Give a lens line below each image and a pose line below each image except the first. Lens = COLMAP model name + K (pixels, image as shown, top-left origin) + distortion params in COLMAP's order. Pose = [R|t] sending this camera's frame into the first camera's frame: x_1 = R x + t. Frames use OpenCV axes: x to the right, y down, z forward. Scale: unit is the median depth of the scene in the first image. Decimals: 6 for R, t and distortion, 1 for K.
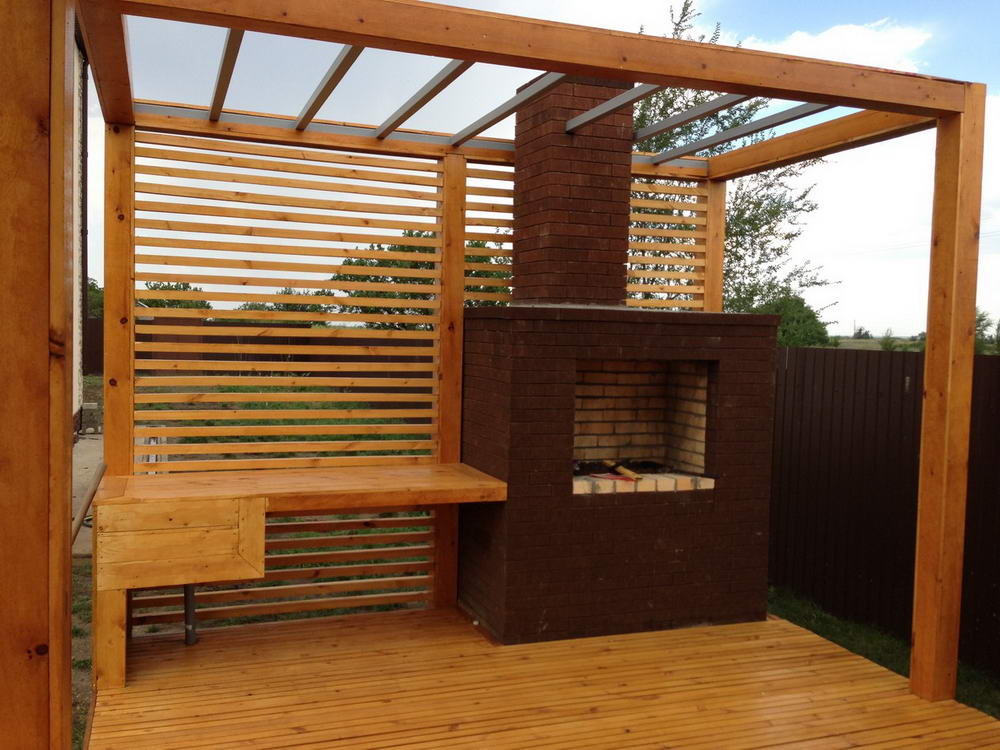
lens RADIAL K [[936.8, 0, 502.4], [0, 936.8, 376.3], [0, 0, 1]] dist [0.057835, 0.000000]
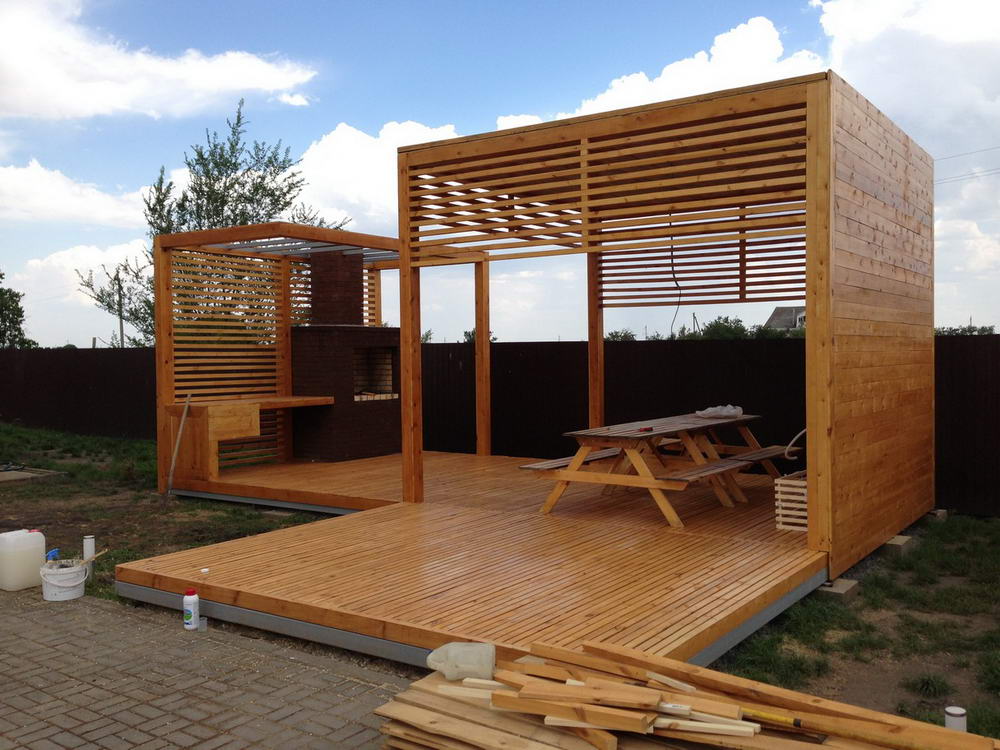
lens RADIAL K [[936.8, 0, 500.3], [0, 936.8, 374.4], [0, 0, 1]] dist [0.057835, 0.000000]
pose [[0.823995, -0.041371, 0.565085, -0.947254], [0.050067, 0.998746, 0.000112, 0.069460], [-0.564381, 0.028200, 0.825033, -1.194268]]
